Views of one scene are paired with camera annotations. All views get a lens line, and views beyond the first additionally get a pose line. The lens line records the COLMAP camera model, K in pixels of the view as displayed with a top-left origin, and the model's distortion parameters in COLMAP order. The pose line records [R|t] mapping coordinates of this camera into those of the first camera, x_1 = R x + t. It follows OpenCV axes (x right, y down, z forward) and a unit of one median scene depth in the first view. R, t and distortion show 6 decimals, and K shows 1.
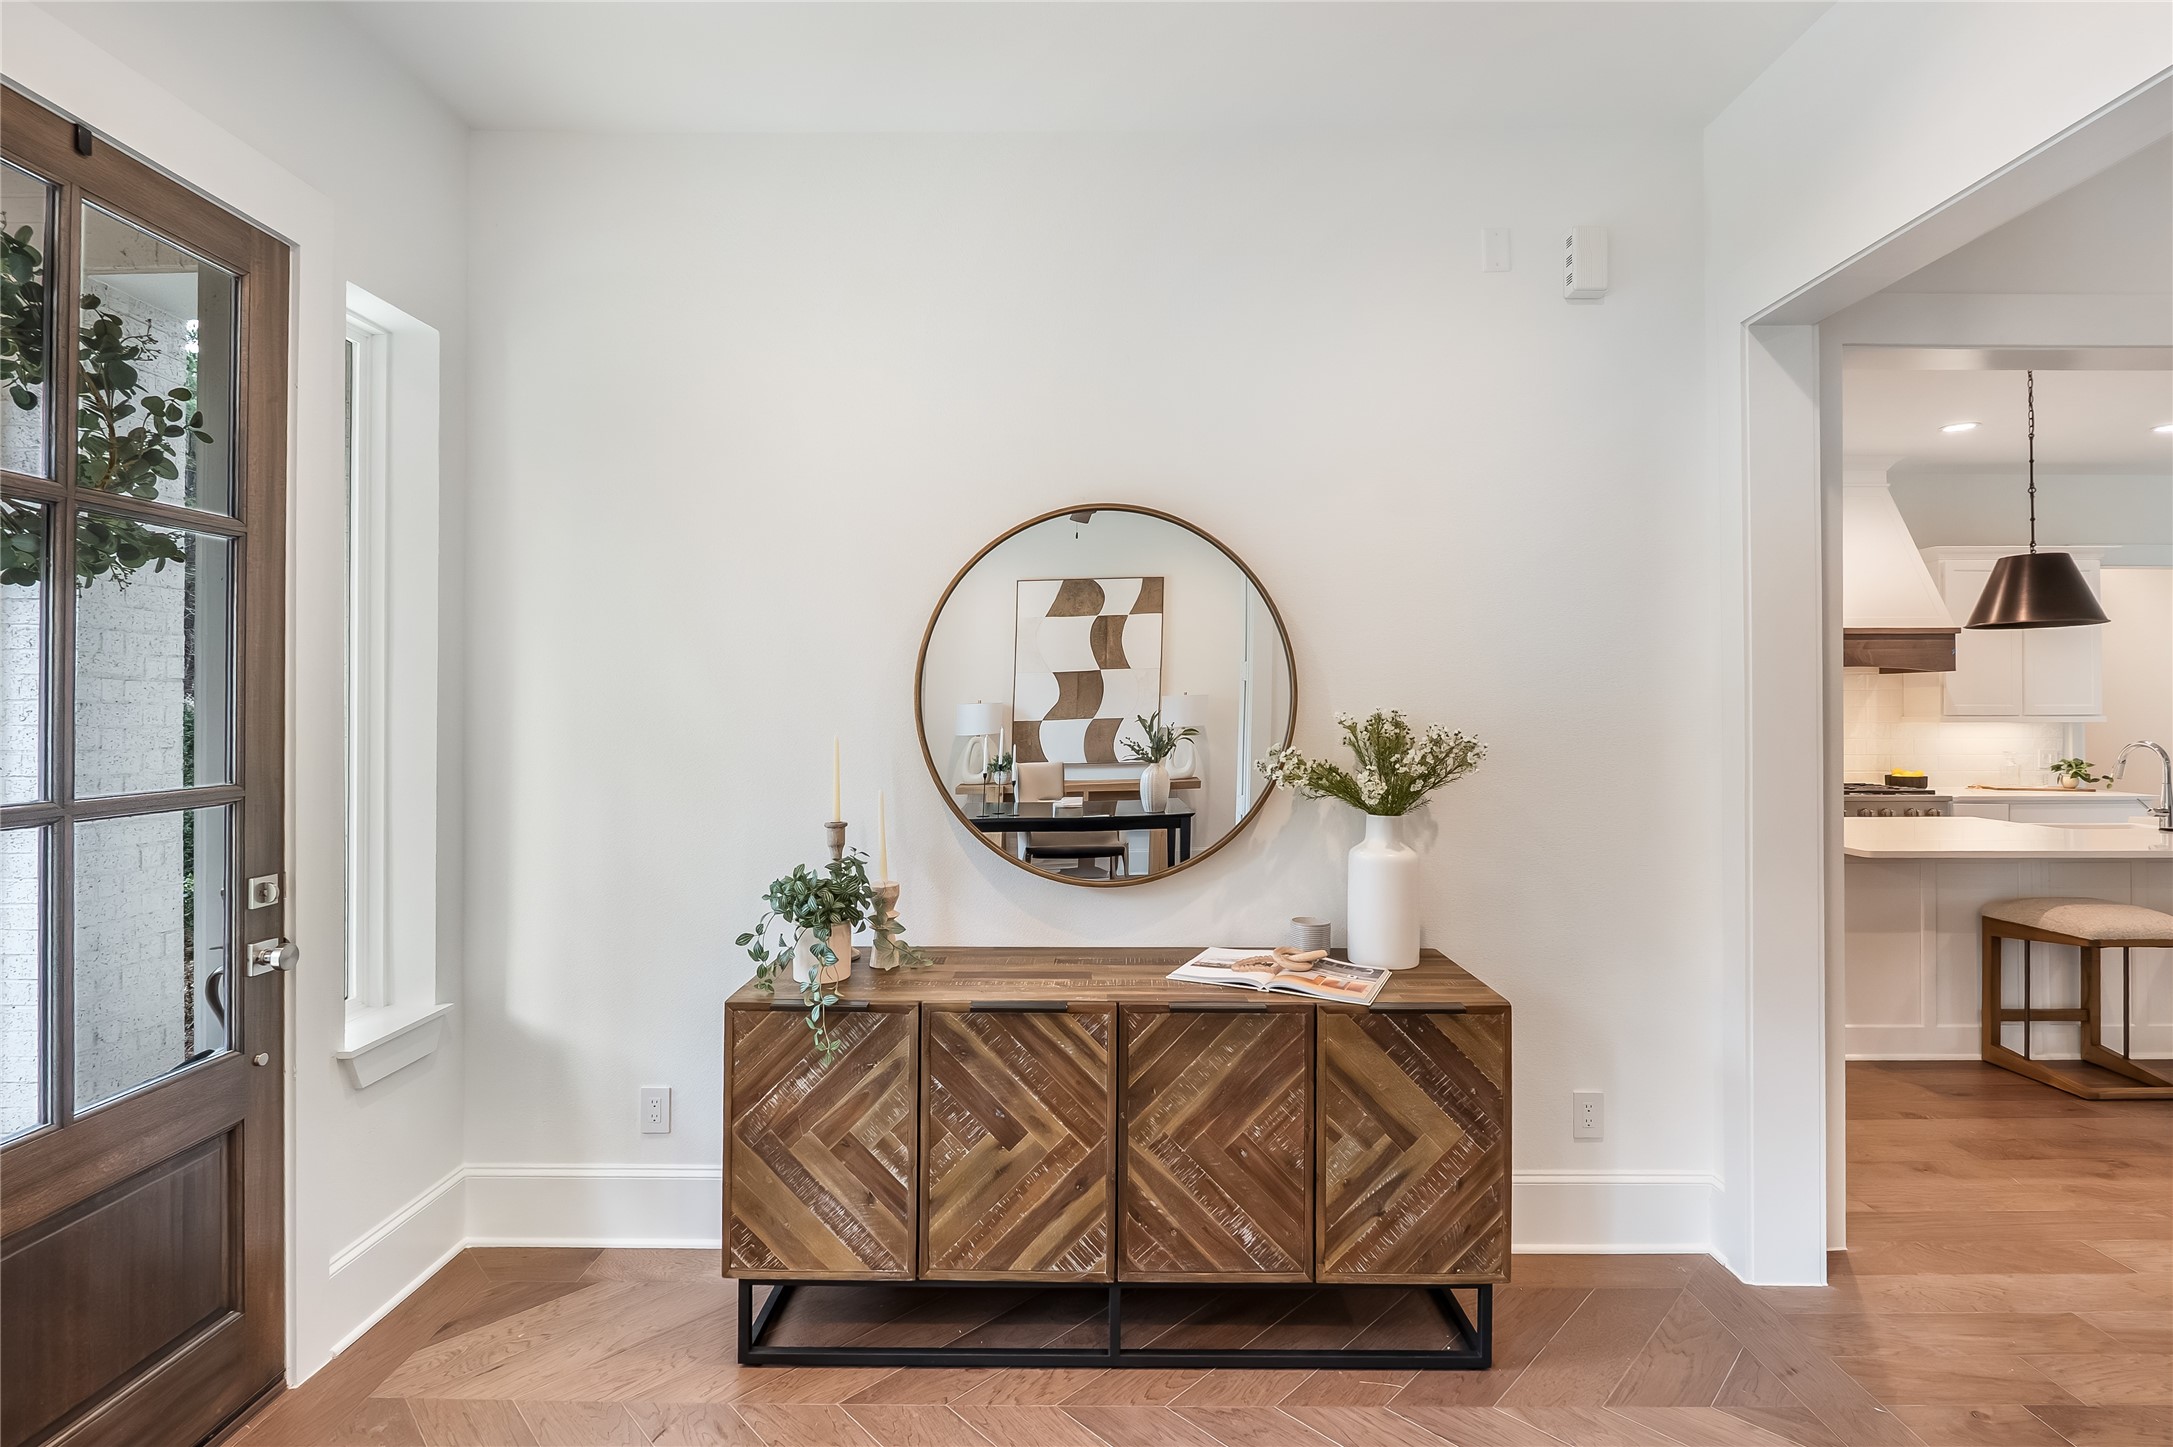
lens RADIAL K [[1007.5, 0, 1095.4], [0, 1007.5, 689.9], [0, 0, 1]] dist [-0.017686, 0.003850]
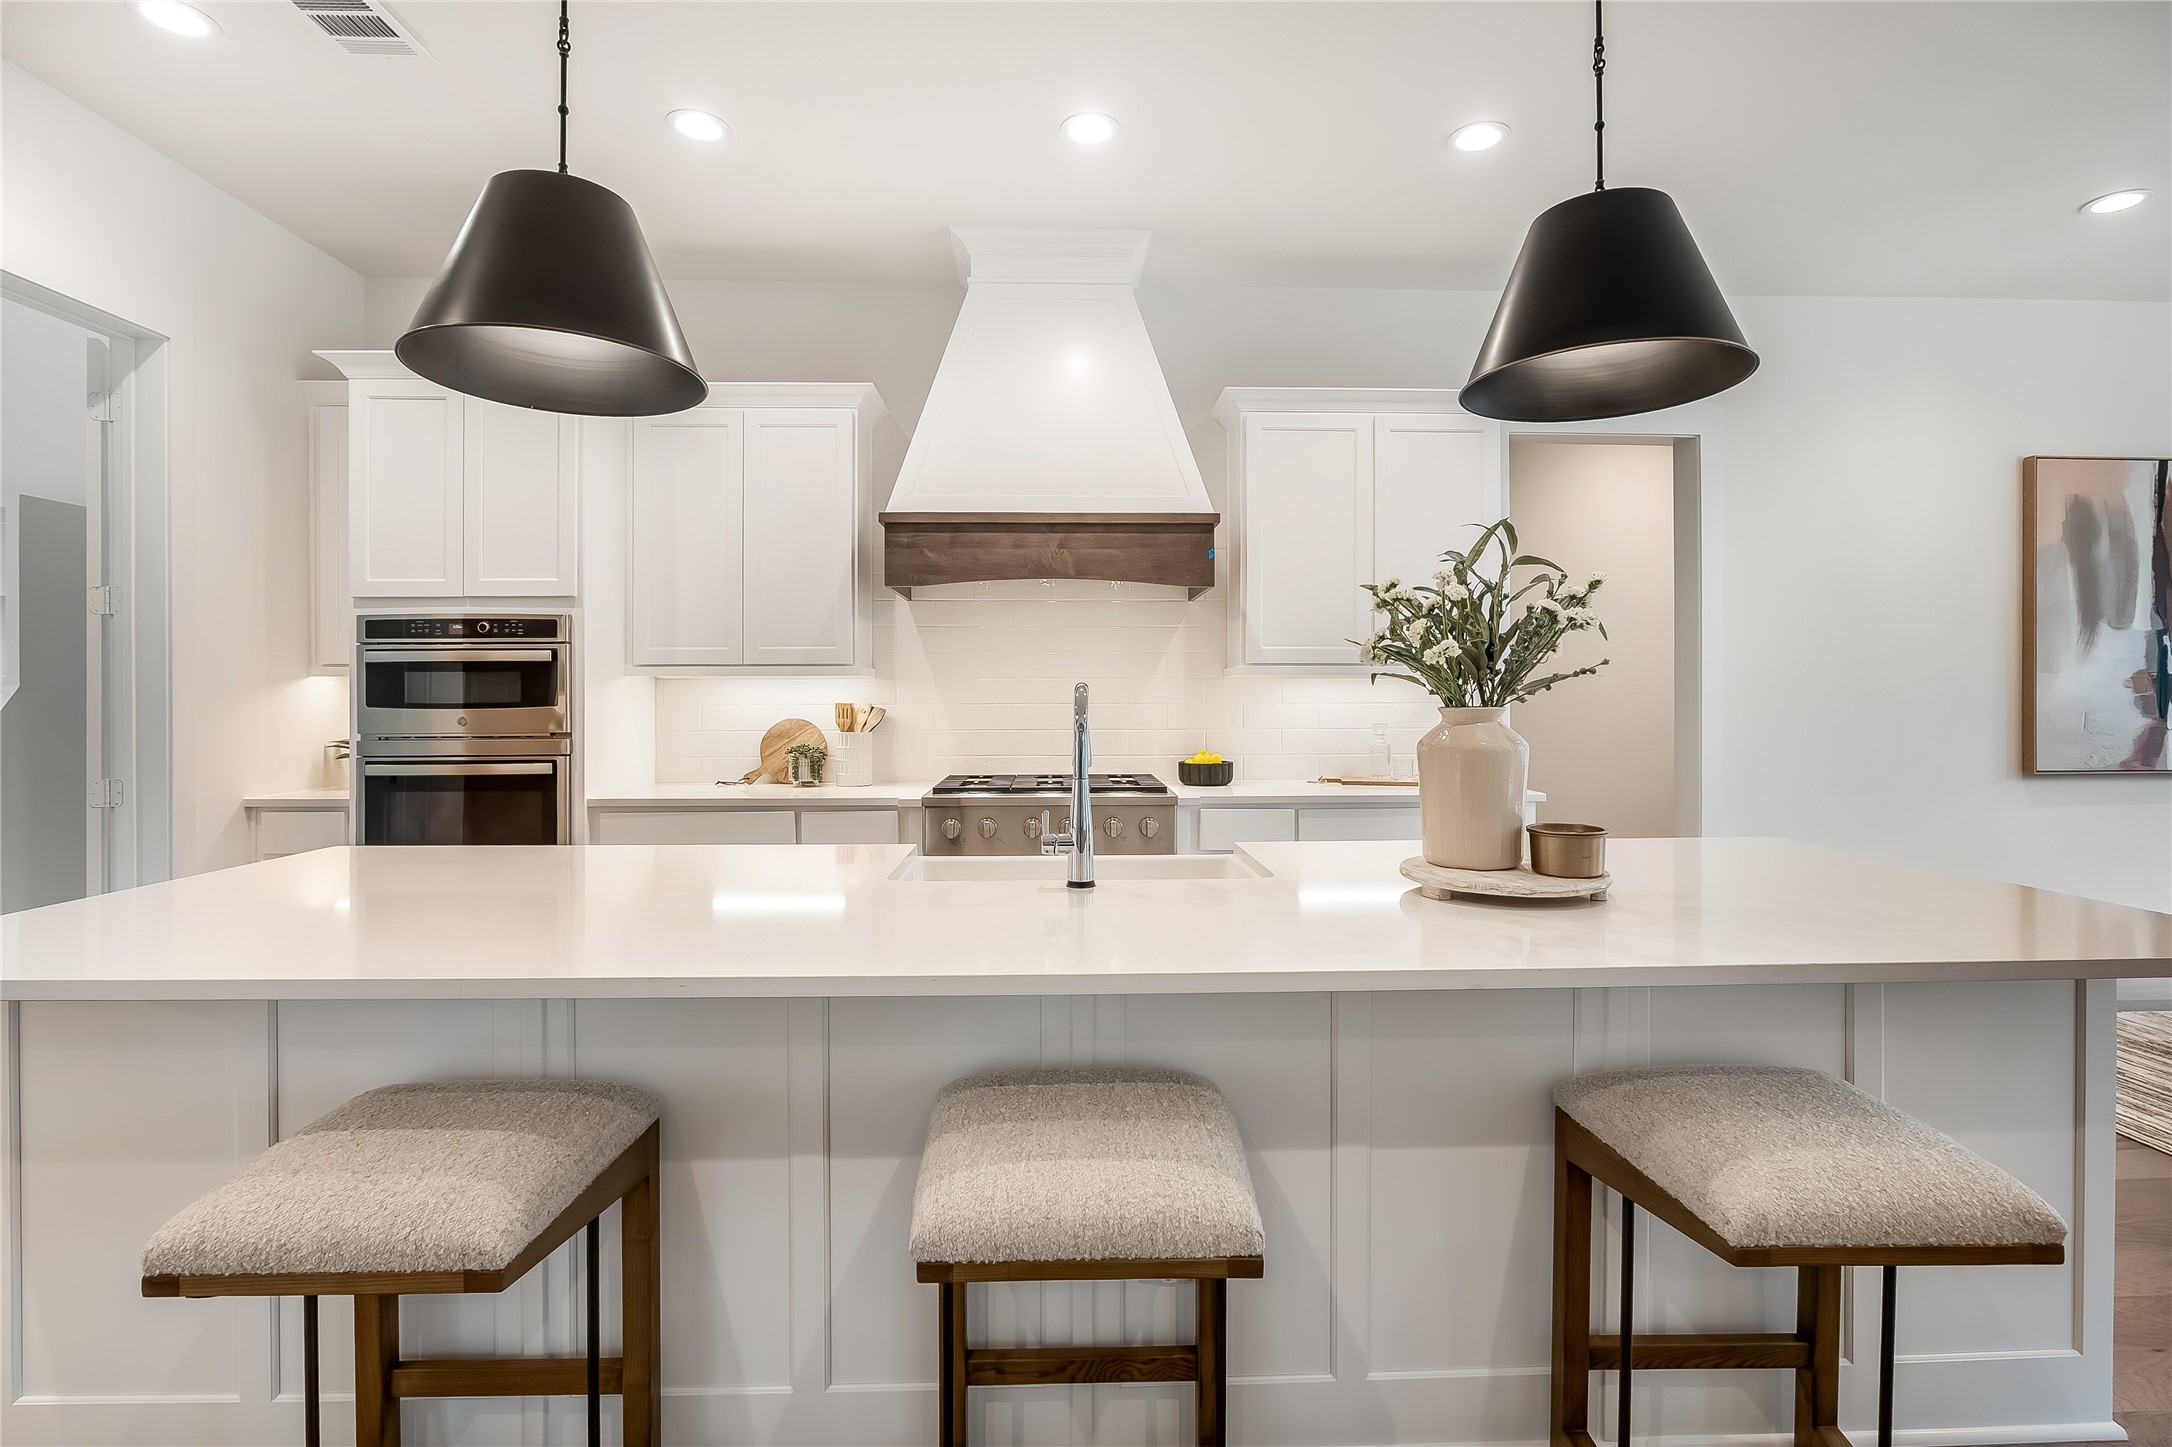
lens RADIAL K [[1007.1, 0, 1086.9], [0, 1007.1, 697.5], [0, 0, 1]] dist [-0.017686, 0.003850]
pose [[0.999208, -0.002939, 0.039682, 2.087831], [0.002316, 0.999873, 0.015739, 0.102757], [-0.039723, -0.015635, 0.999088, 1.093814]]
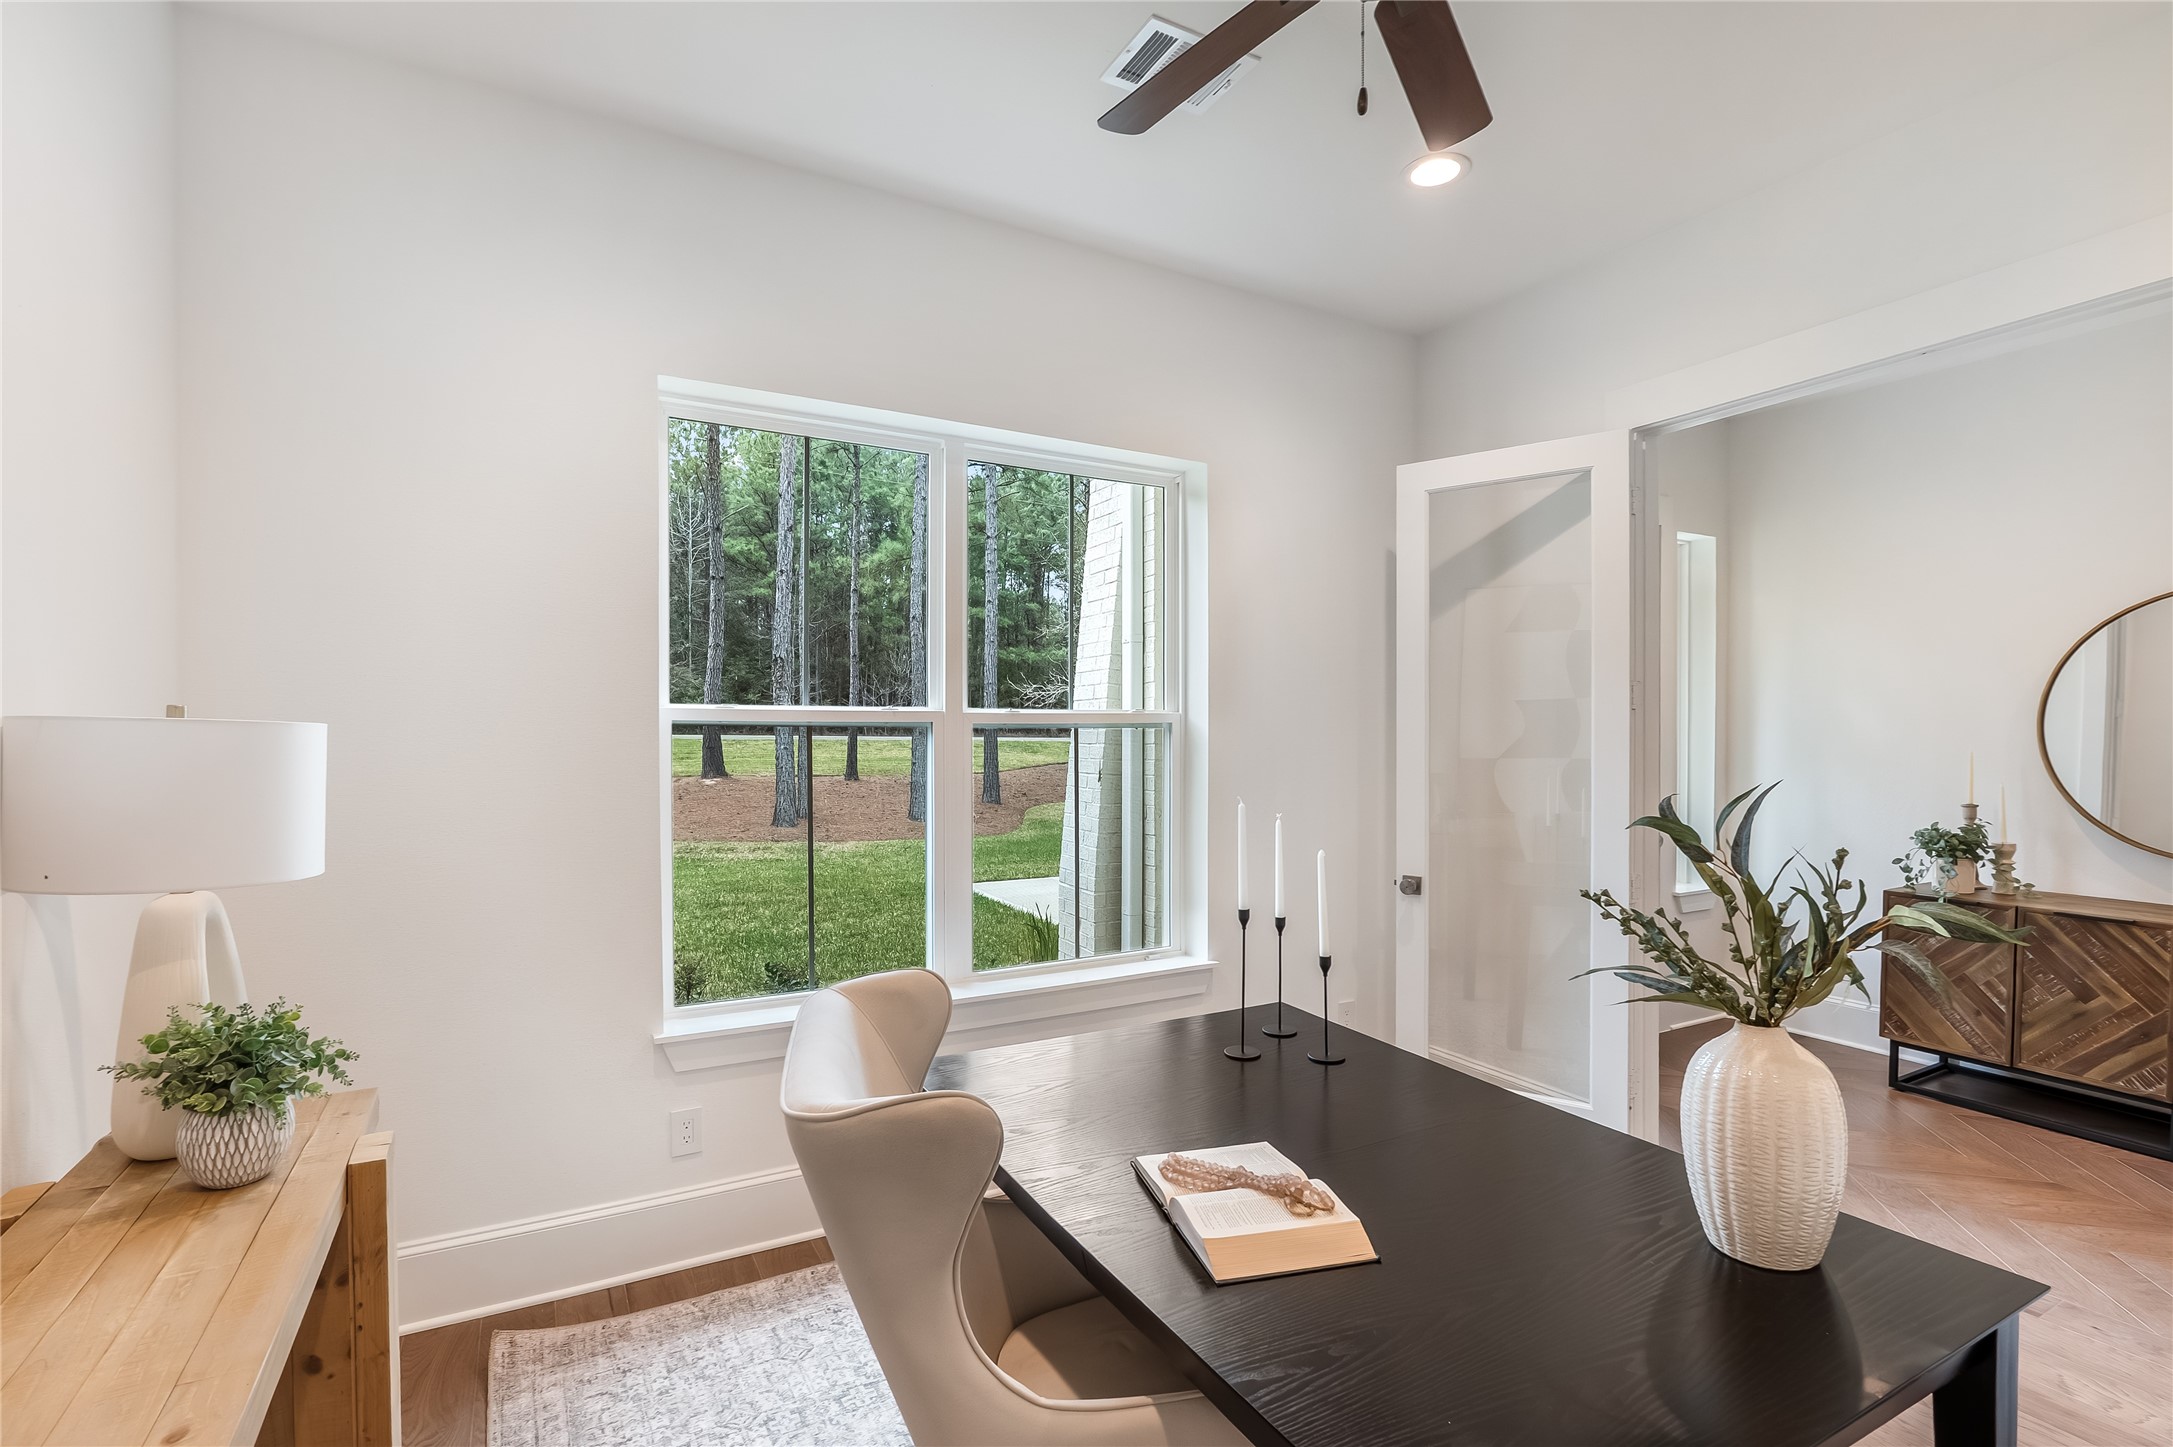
lens RADIAL K [[1007.5, 0, 1078.3], [0, 1007.5, 736.9], [0, 0, 1]] dist [-0.017686, 0.003850]
pose [[0.469436, 0.006827, -0.882940, 0.542009], [0.008685, 0.999886, 0.012349, -0.008952], [0.882924, -0.013465, 0.469324, -1.142149]]
